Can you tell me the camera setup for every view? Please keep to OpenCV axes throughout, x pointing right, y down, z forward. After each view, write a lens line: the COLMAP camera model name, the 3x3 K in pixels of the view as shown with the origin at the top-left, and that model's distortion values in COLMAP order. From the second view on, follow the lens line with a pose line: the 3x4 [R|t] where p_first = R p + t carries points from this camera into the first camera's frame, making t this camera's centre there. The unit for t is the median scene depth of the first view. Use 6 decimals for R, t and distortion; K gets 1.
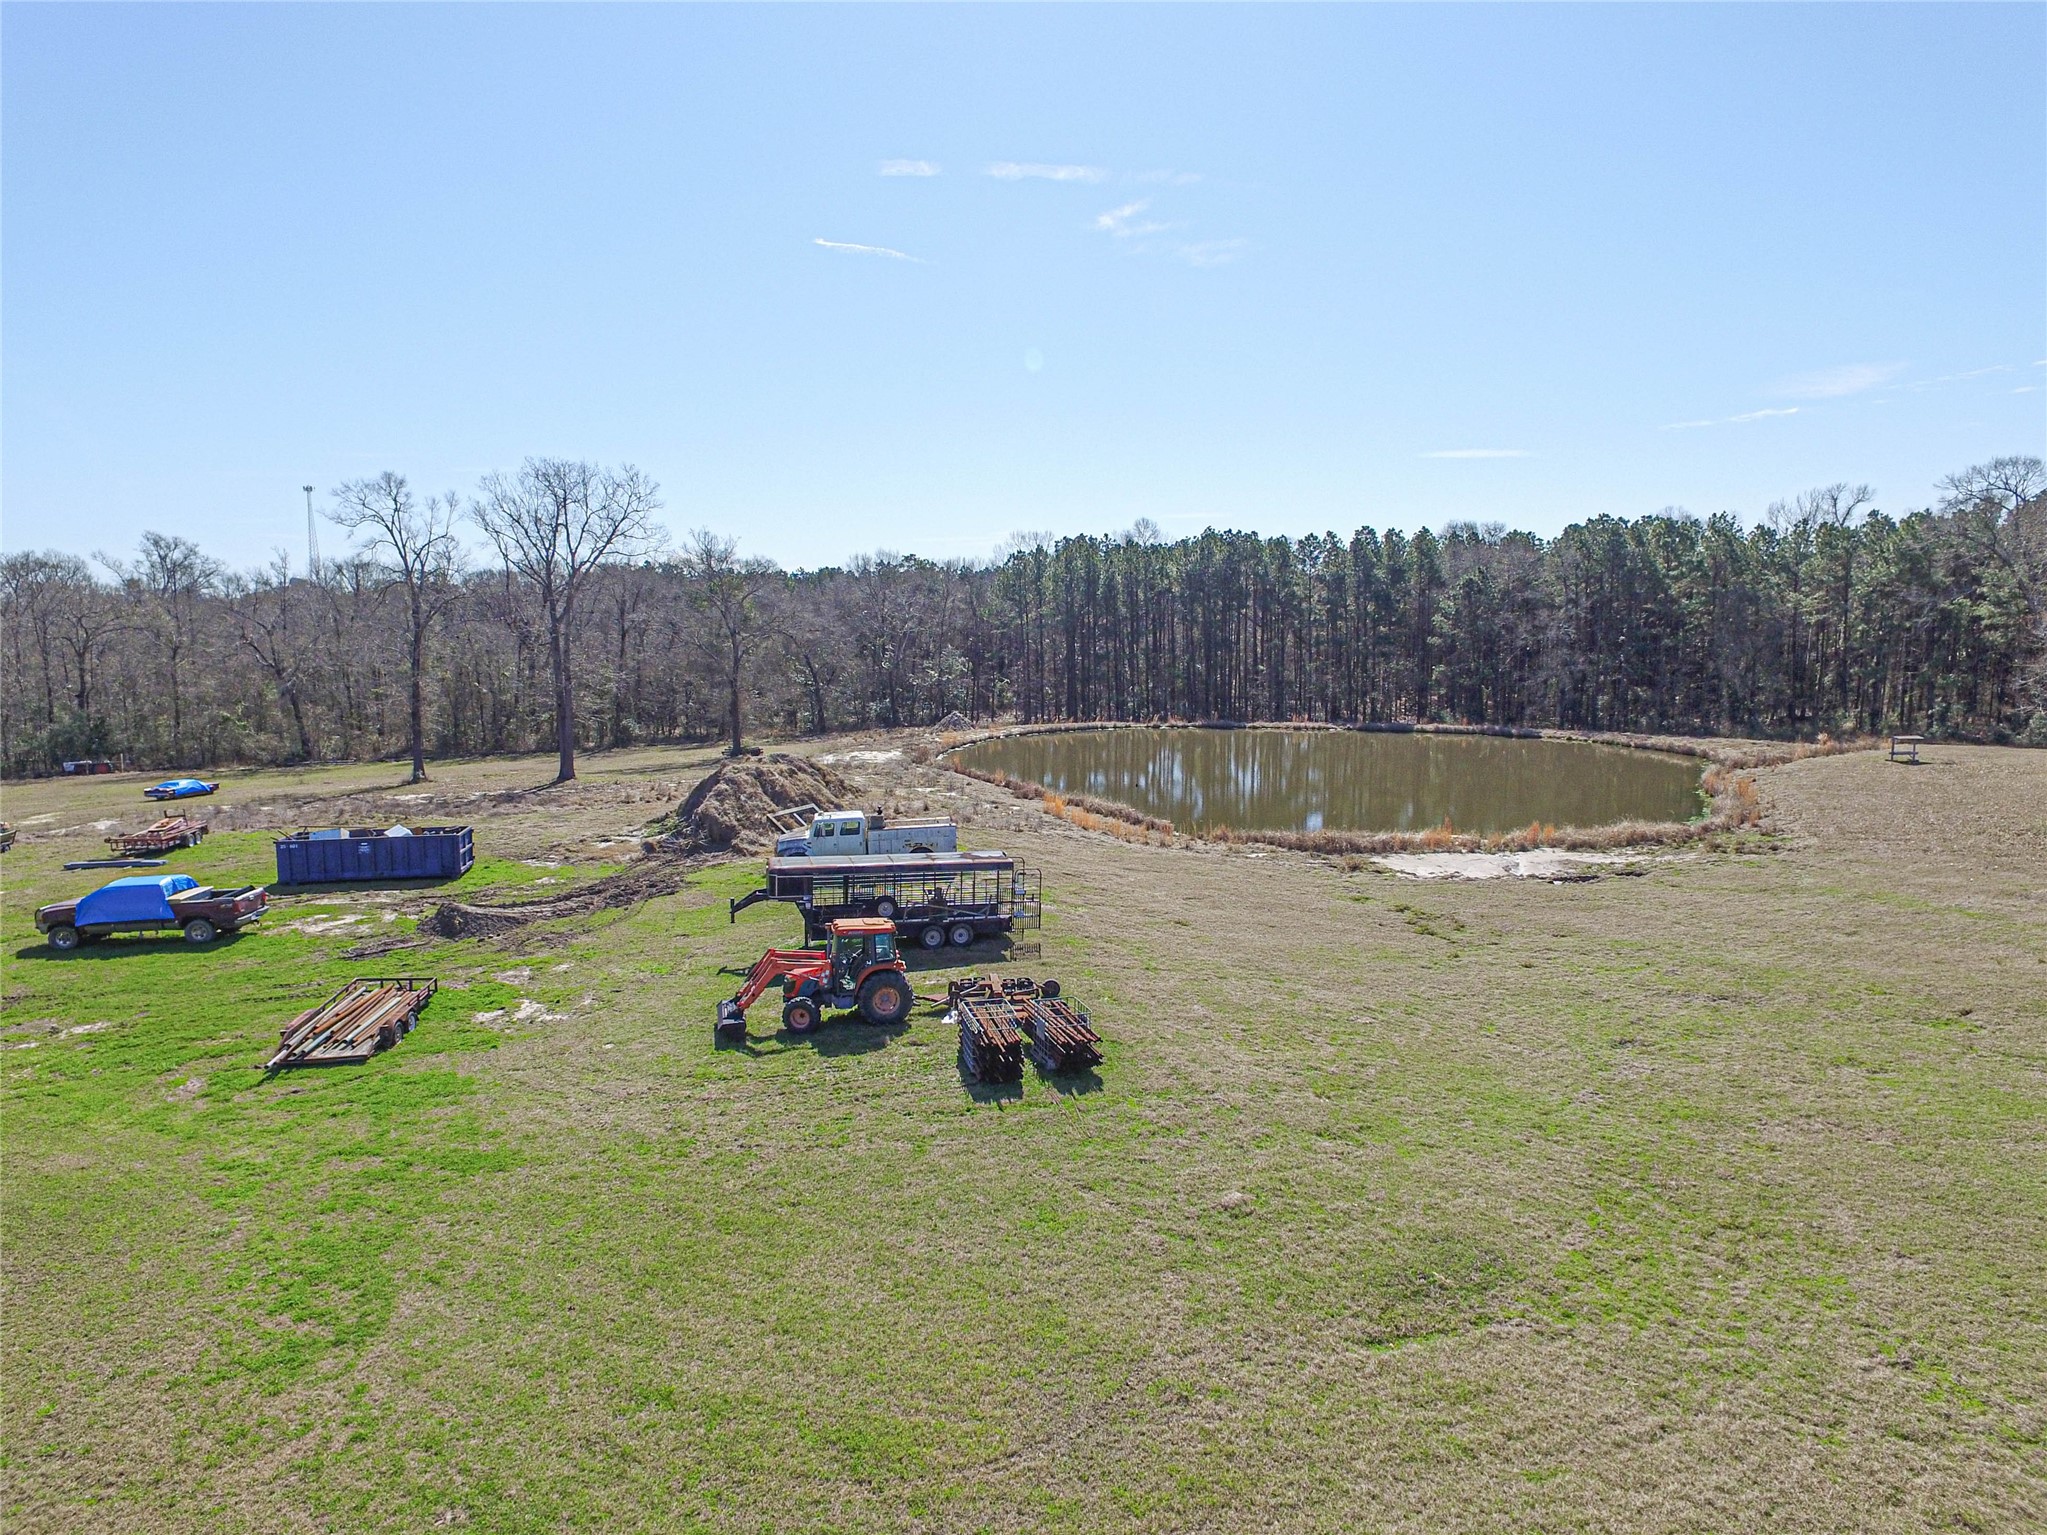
lens RADIAL K [[1221.5, 0, 1013.9], [0, 1221.5, 762.4], [0, 0, 1]] dist [-0.006373, 0.008713]
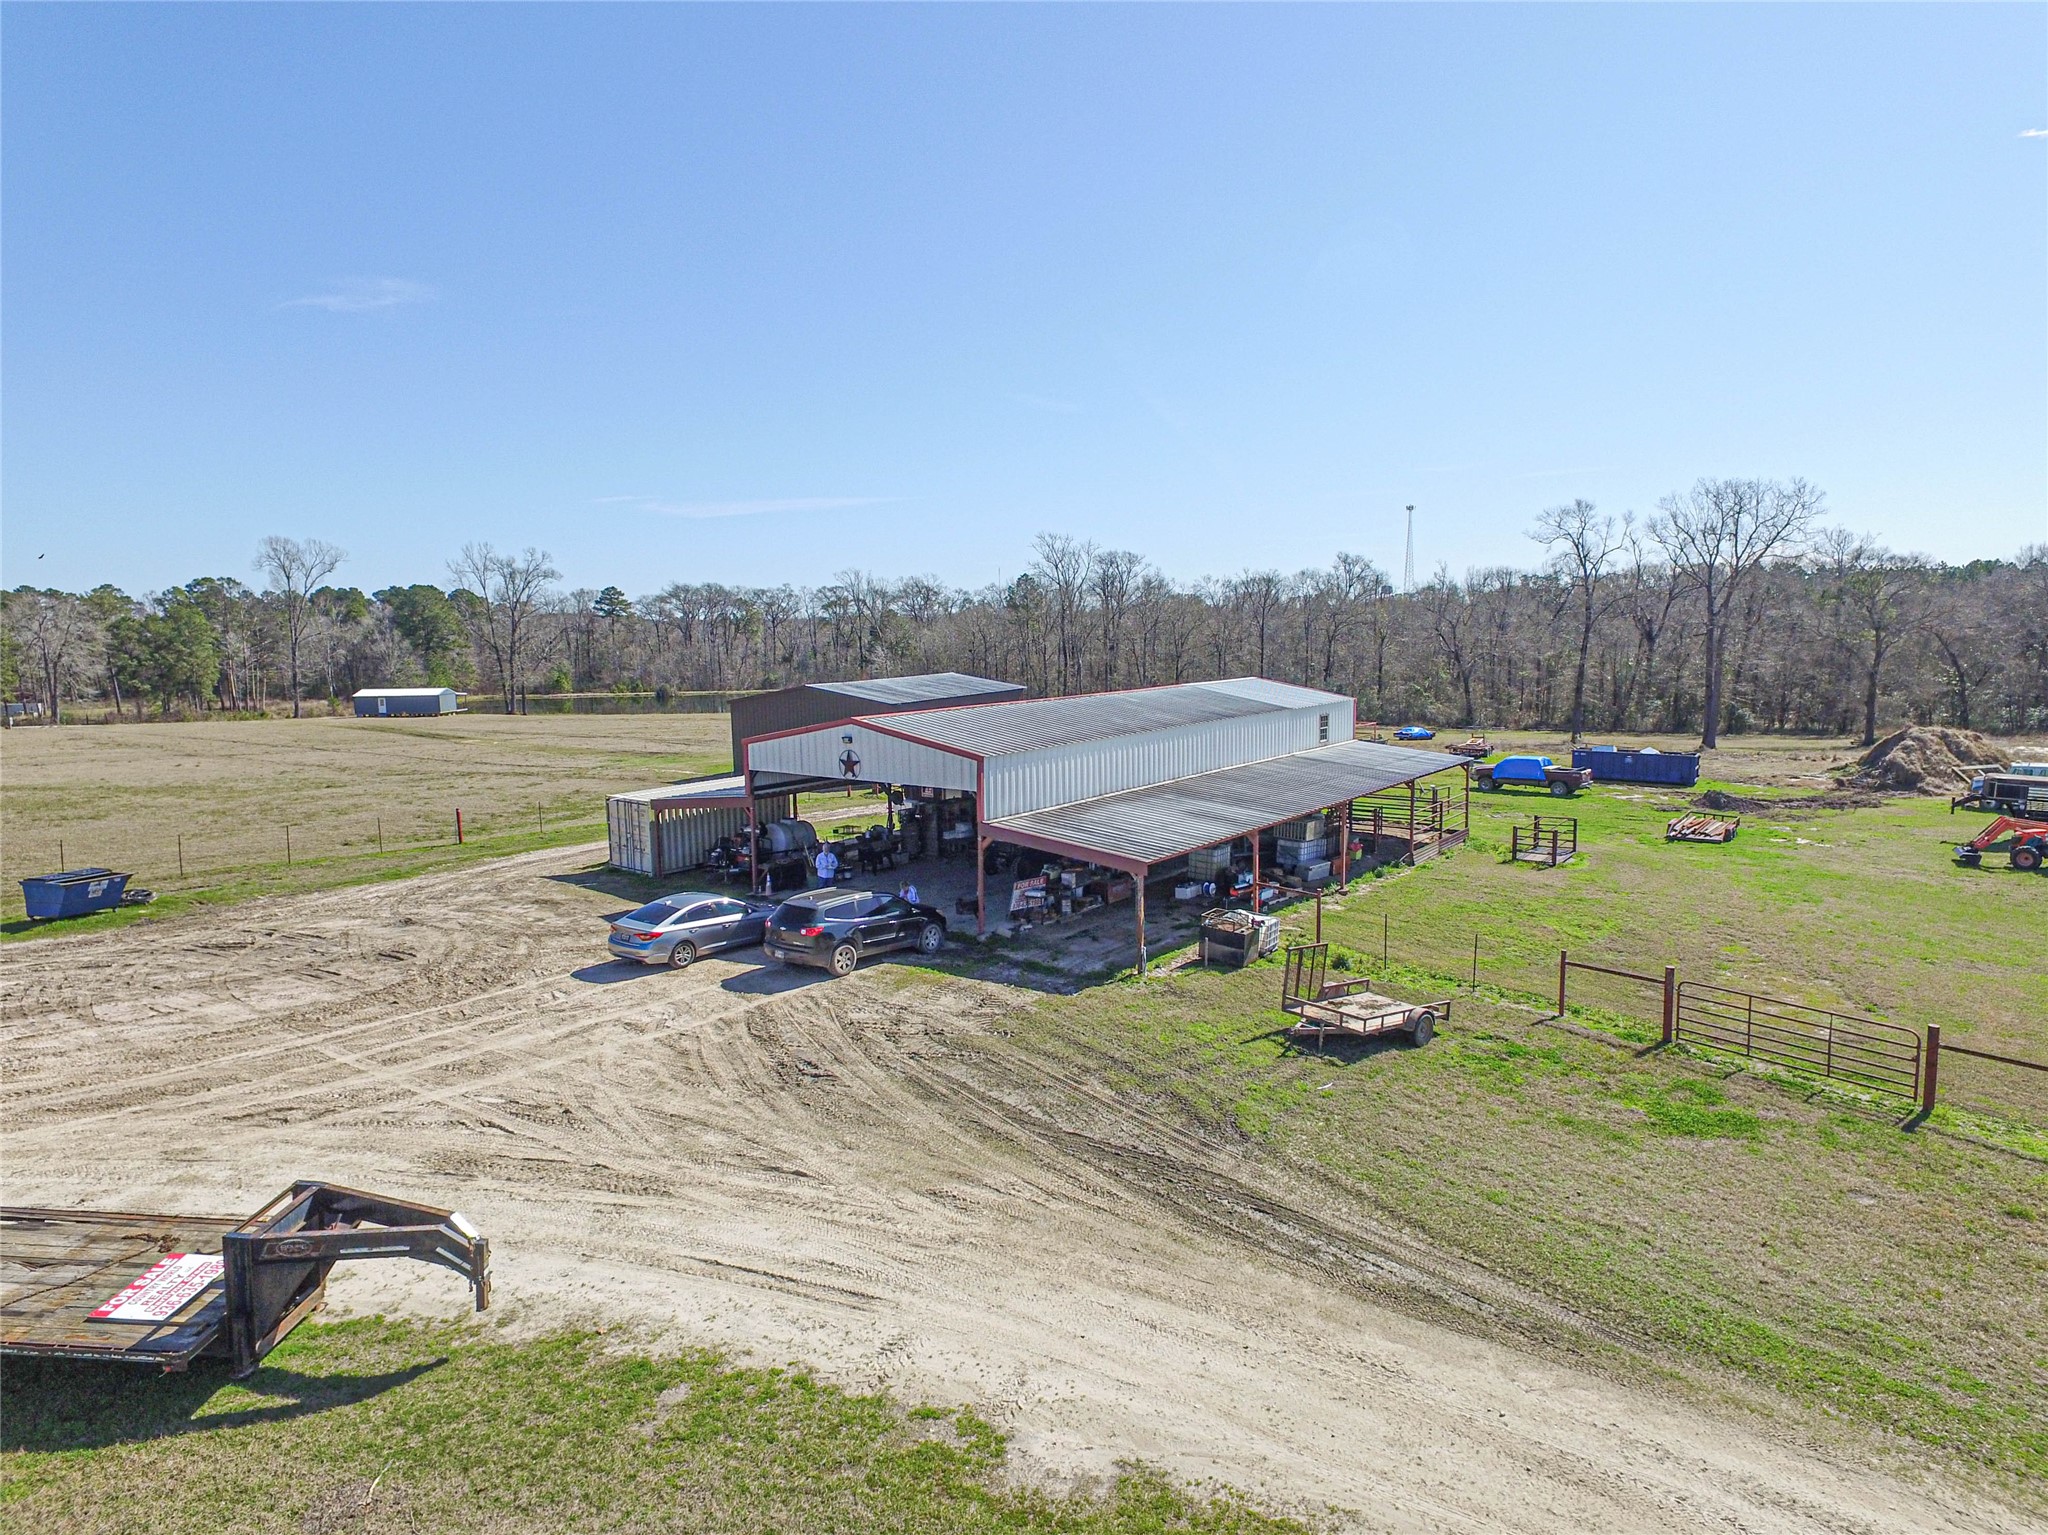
lens RADIAL K [[1222.1, 0, 1014.4], [0, 1222.1, 762.4], [0, 0, 1]] dist [-0.006373, 0.008713]
pose [[0.698198, 0.080972, -0.711311, 0.006678], [-0.083185, 0.996029, 0.031732, 0.046522], [0.711055, 0.037015, 0.702161, -0.316008]]
